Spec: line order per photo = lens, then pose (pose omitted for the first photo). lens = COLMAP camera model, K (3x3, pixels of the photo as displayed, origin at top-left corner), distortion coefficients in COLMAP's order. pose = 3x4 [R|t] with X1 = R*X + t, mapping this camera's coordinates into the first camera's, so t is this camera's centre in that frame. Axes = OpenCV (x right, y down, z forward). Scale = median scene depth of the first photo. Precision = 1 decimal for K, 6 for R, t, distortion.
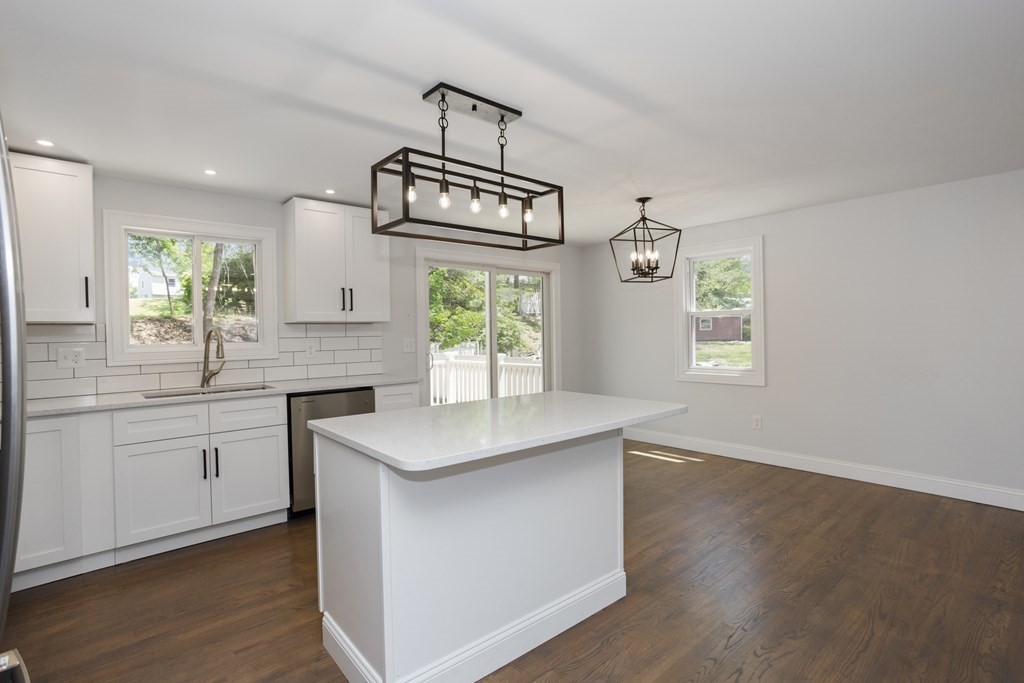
lens RADIAL K [[488.8, 0, 516.0], [0, 488.8, 341.9], [0, 0, 1]] dist [-0.001401, -0.000034]
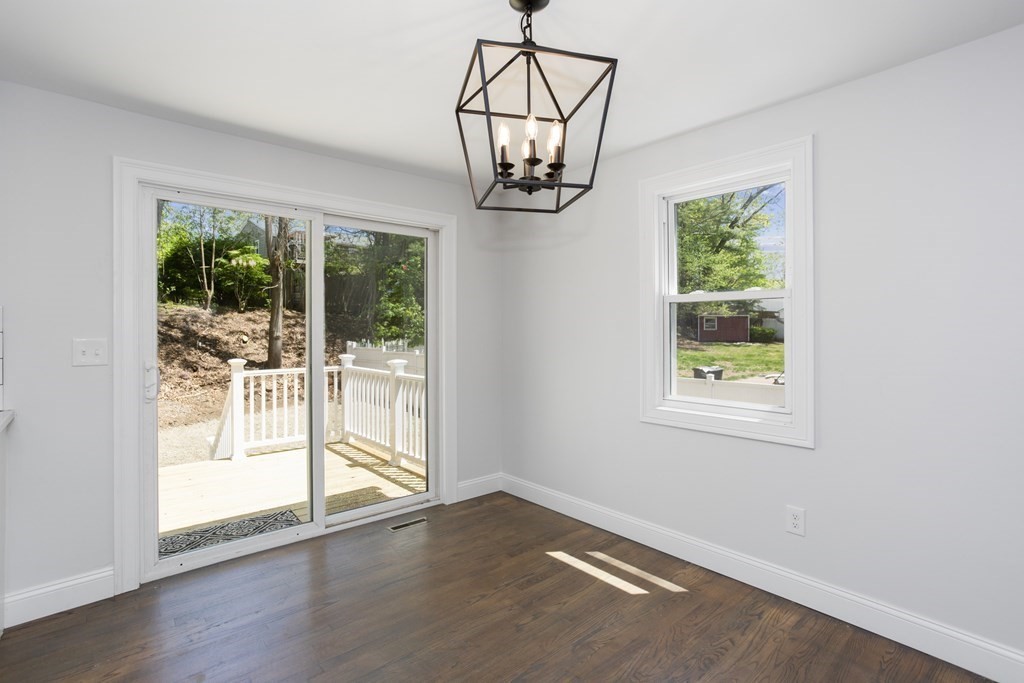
lens RADIAL K [[500.6, 0, 506.6], [0, 500.6, 334.7], [0, 0, 1]] dist [-0.002004, 0.000044]
pose [[0.999730, 0.015683, -0.017123, 0.064054], [-0.015835, 0.999836, -0.008781, -0.003551], [0.016983, 0.009050, 0.999815, 0.150210]]
